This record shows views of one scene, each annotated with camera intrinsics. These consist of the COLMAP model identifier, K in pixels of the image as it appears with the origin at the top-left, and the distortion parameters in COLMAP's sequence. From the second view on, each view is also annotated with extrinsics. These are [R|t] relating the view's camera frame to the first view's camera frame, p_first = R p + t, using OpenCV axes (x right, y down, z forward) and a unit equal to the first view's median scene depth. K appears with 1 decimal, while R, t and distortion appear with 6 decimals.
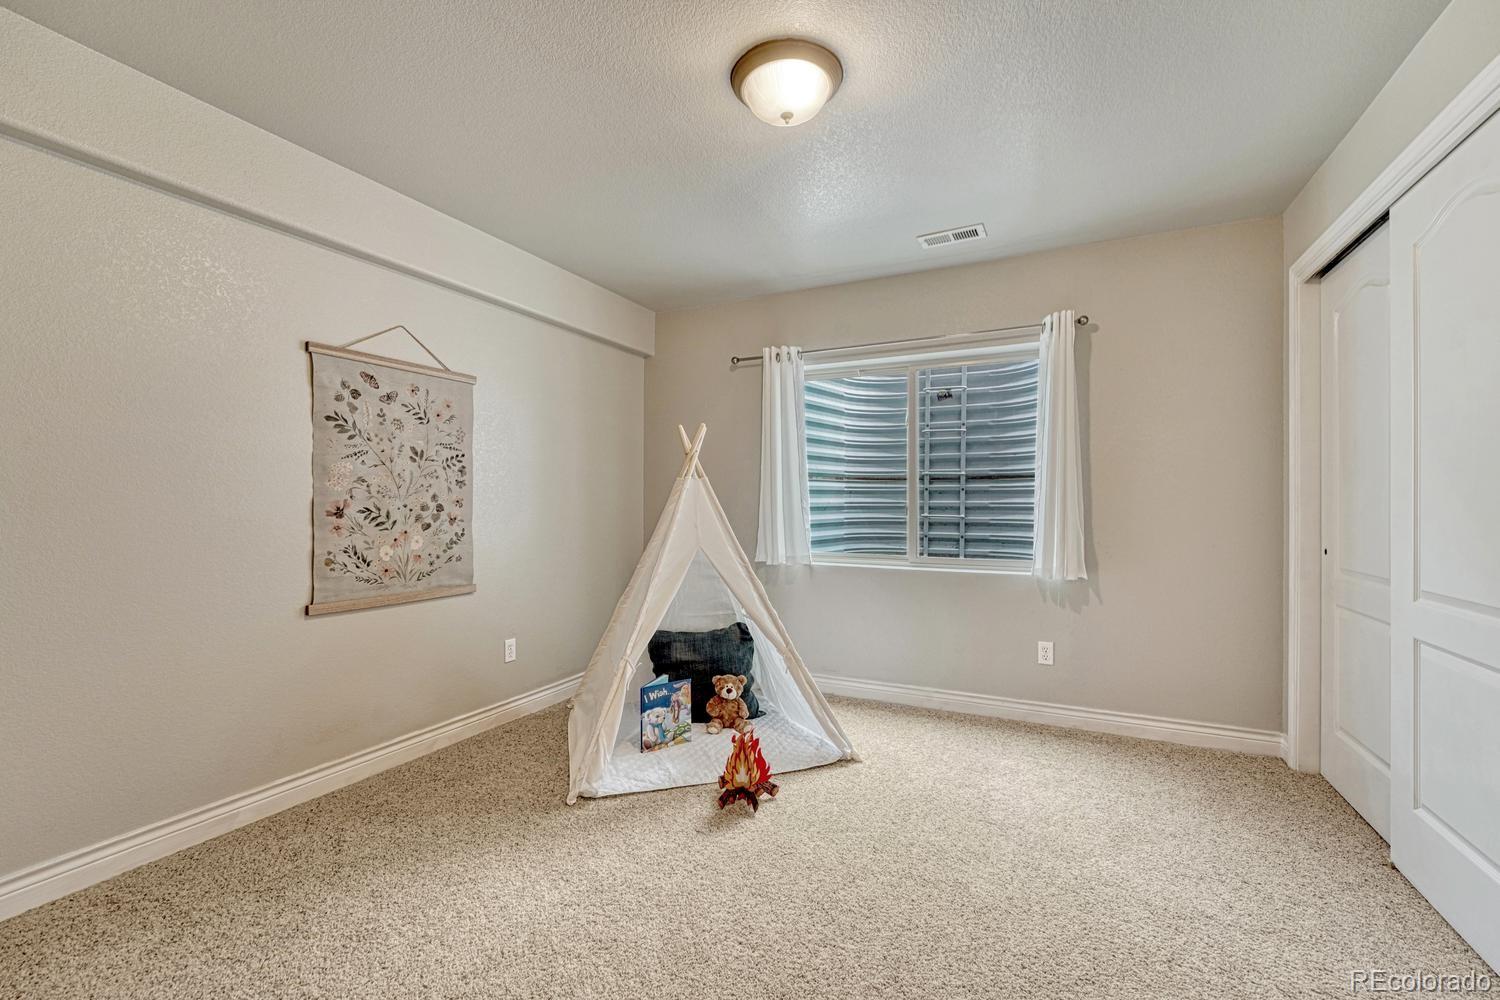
lens RADIAL K [[634.2, 0, 737.2], [0, 634.2, 507.1], [0, 0, 1]] dist [-0.000502, -0.000202]
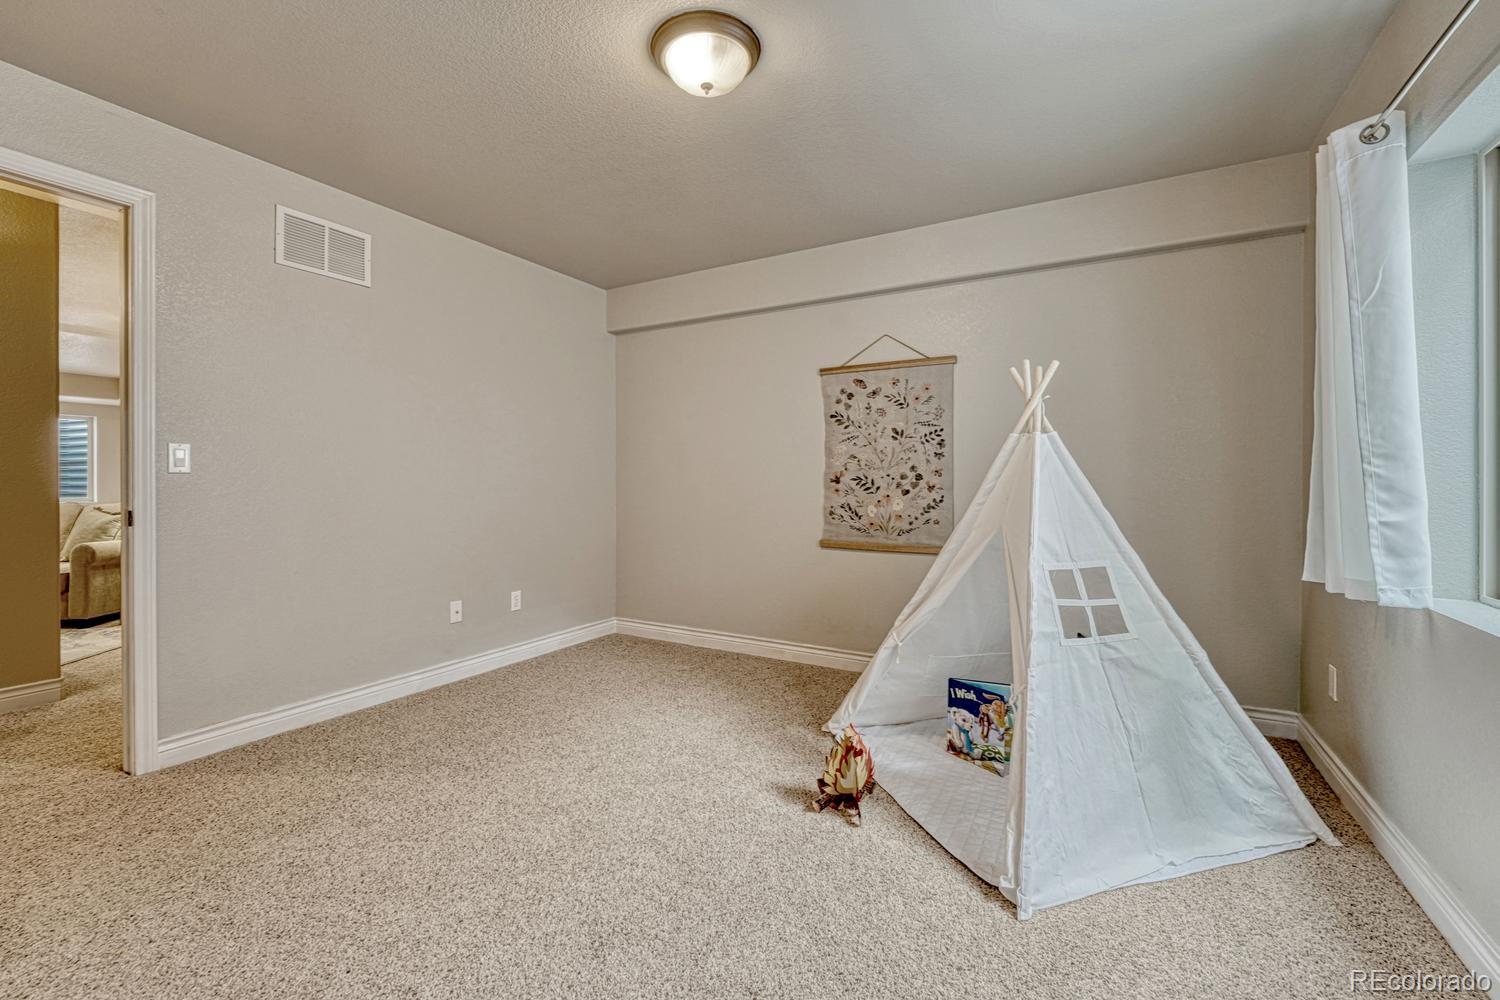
lens RADIAL K [[634.2, 0, 737.7], [0, 634.2, 485.7], [0, 0, 1]] dist [-0.000502, -0.000202]
pose [[-0.054973, 0.005673, -0.998472, 0.749451], [-0.006620, 0.999960, 0.006046, 0.013006], [0.998466, 0.006942, -0.054933, 0.753962]]
